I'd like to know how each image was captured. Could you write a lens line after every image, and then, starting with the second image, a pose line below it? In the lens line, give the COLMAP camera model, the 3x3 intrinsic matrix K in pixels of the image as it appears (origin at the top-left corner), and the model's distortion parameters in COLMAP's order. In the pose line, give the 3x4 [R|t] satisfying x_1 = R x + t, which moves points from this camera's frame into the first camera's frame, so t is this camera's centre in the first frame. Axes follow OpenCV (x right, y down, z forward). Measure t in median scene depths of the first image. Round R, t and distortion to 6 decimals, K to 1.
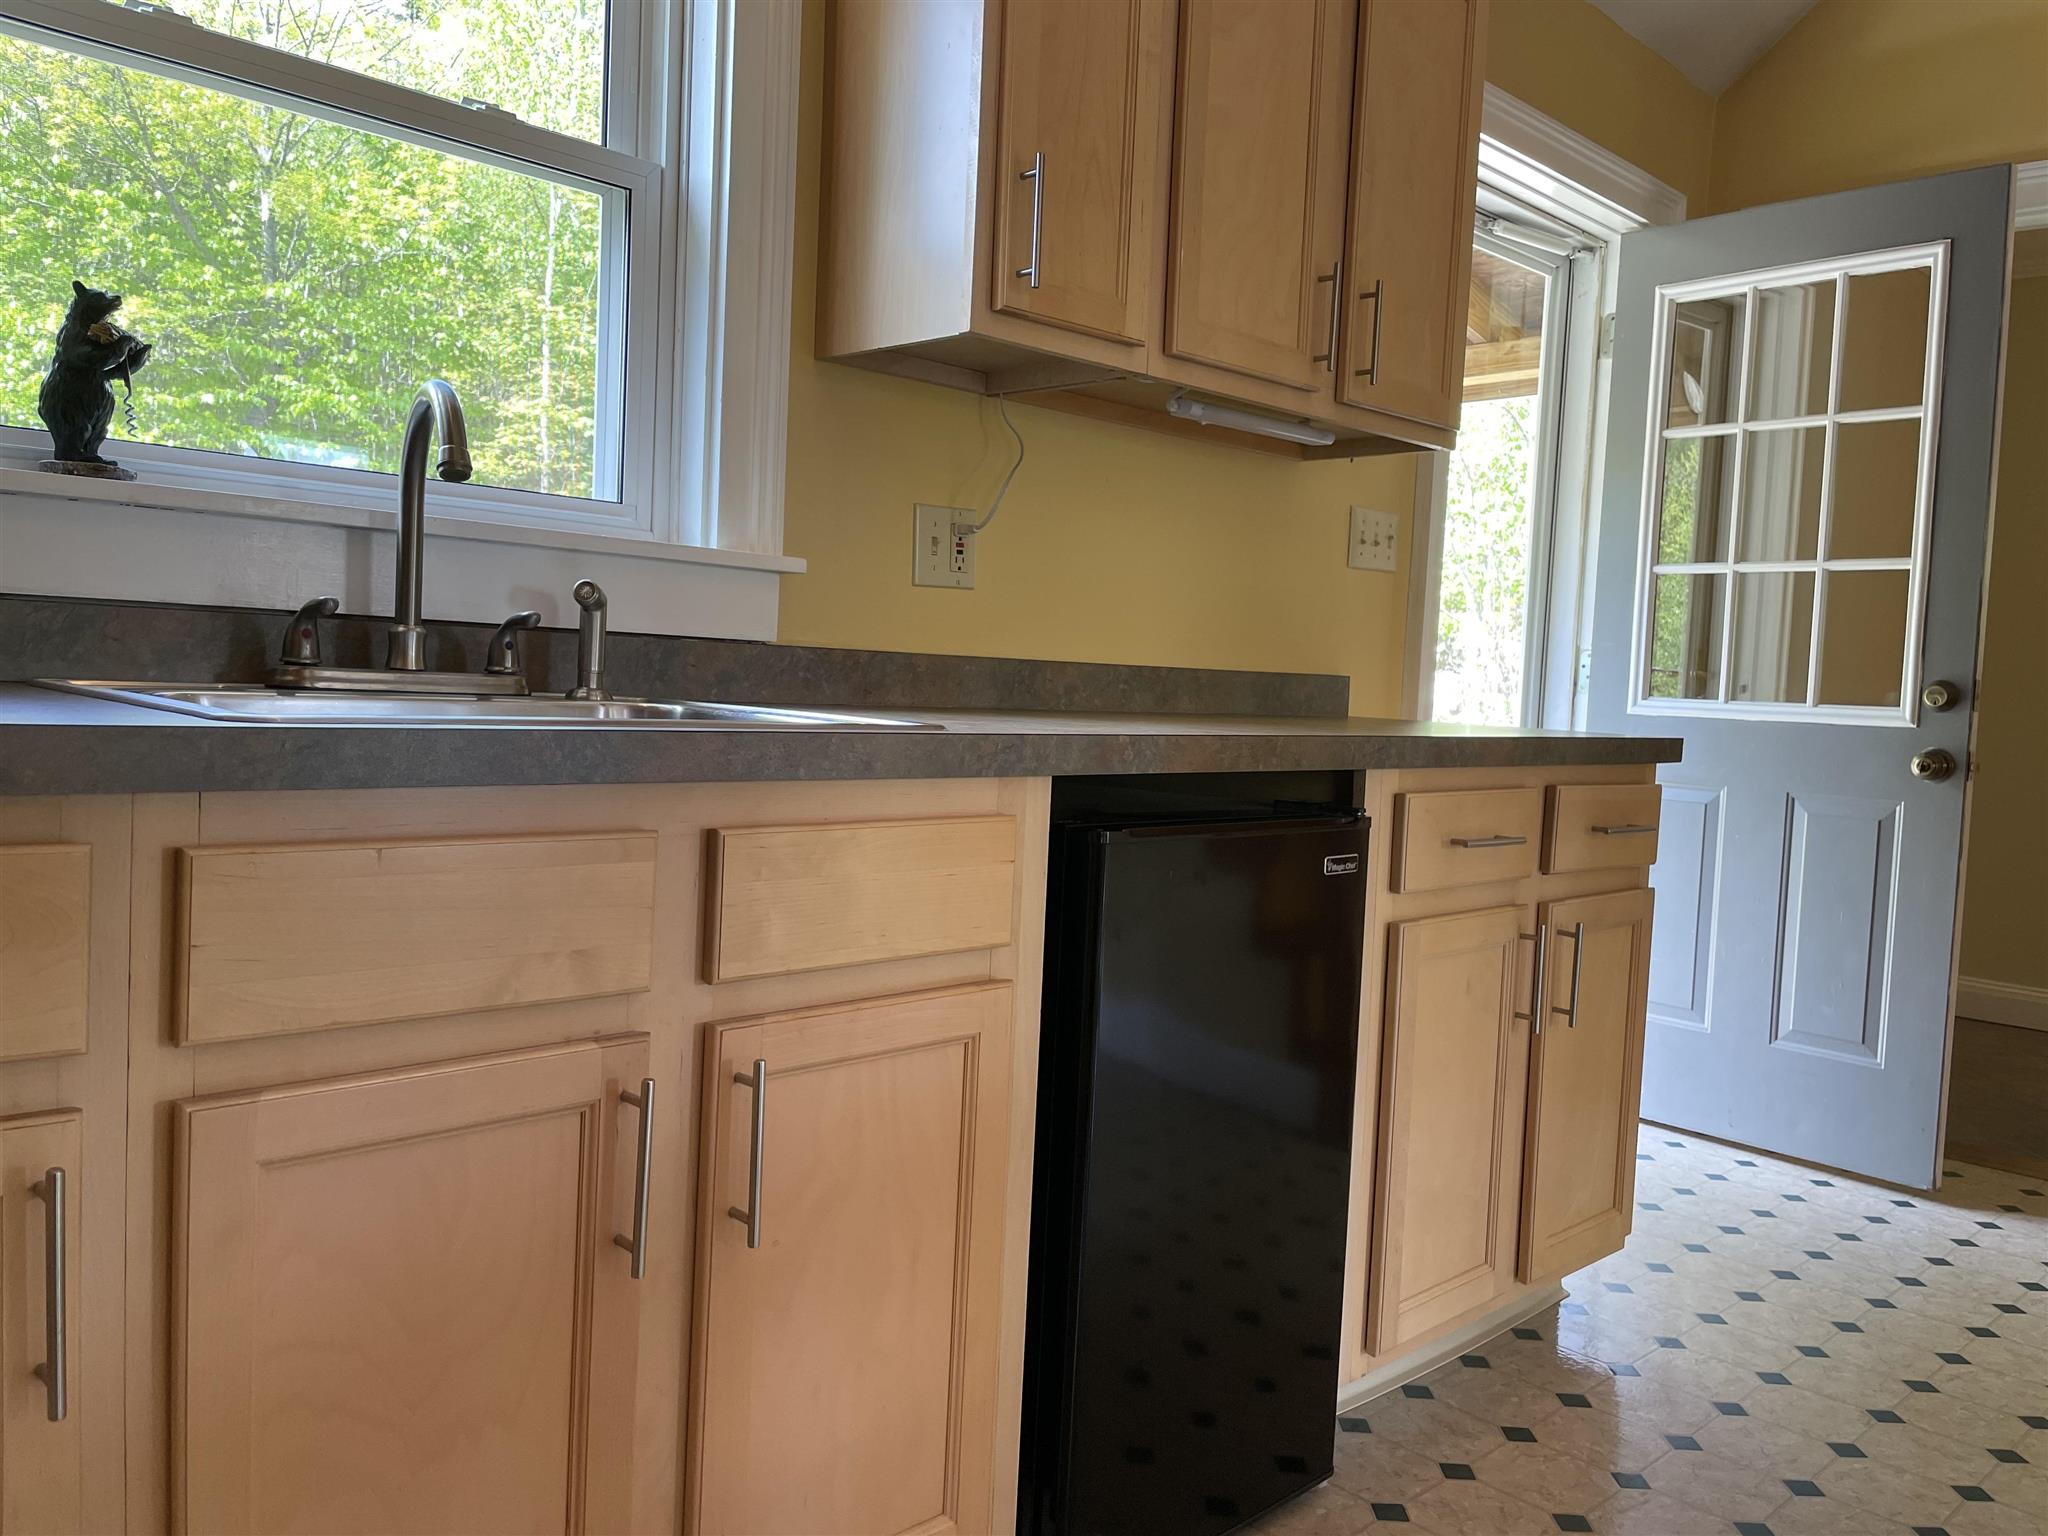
lens RADIAL K [[1555.2, 0, 1031.6], [0, 1555.2, 762.0], [0, 0, 1]] dist [0.087683, -0.123623]
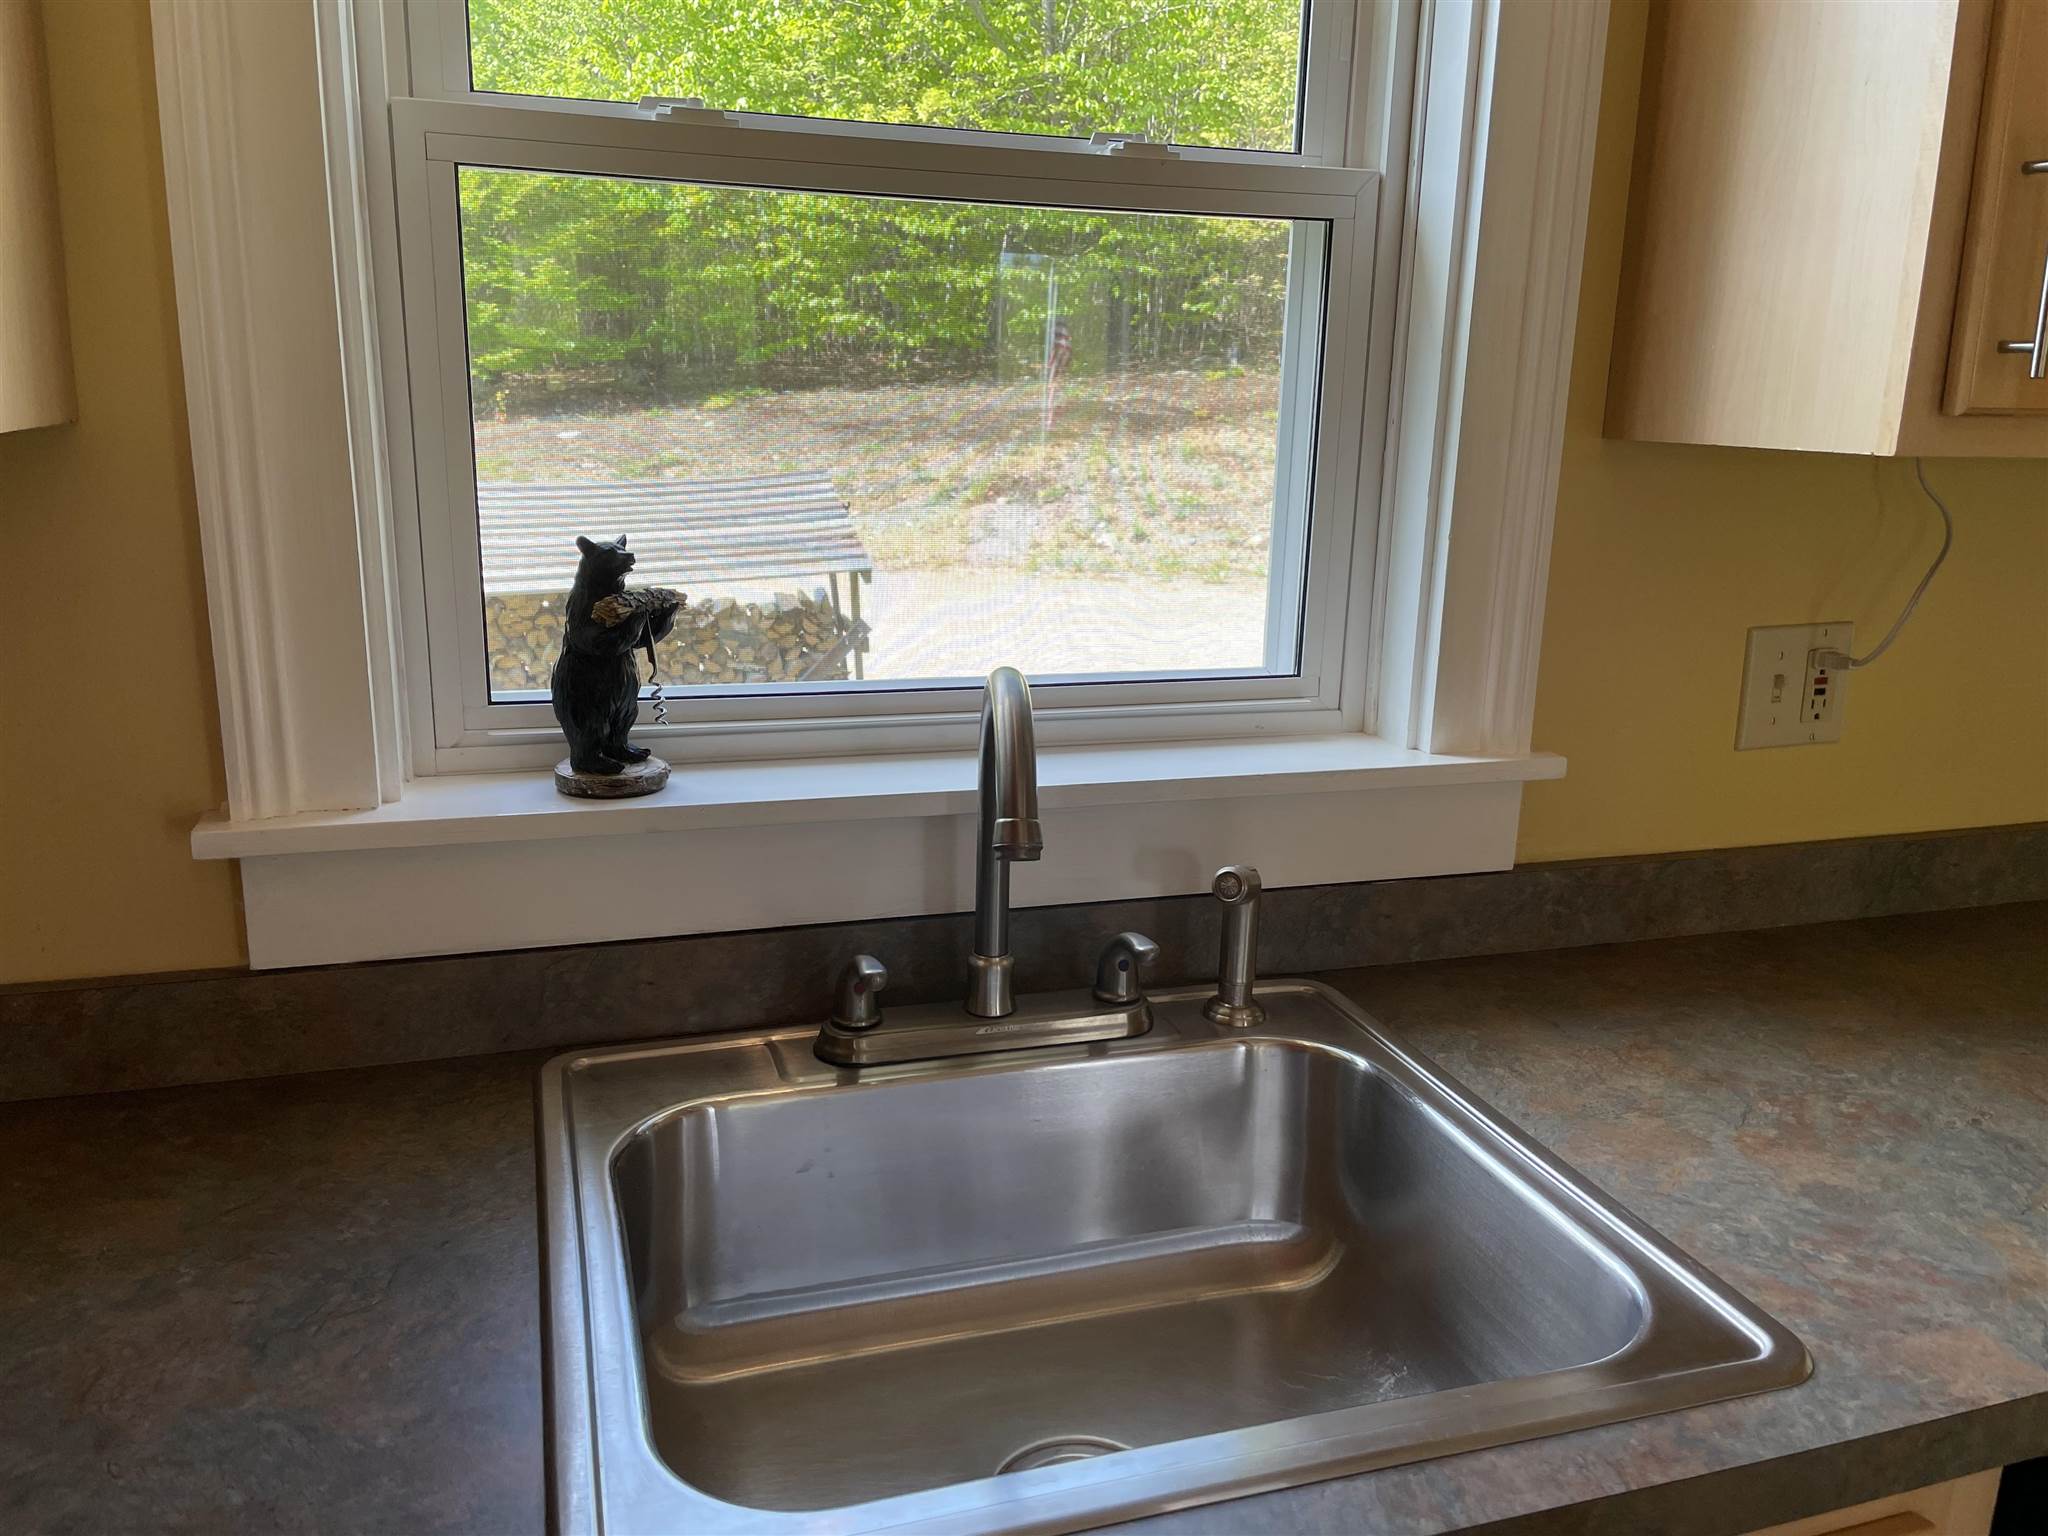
lens RADIAL K [[1555.2, 0, 1031.6], [0, 1555.2, 762.0], [0, 0, 1]] dist [0.087683, -0.123623]
pose [[0.894120, 0.078263, -0.440935, -0.049533], [-0.005311, 0.986394, 0.164310, -0.220105], [0.447795, -0.144572, 0.882371, 0.284650]]
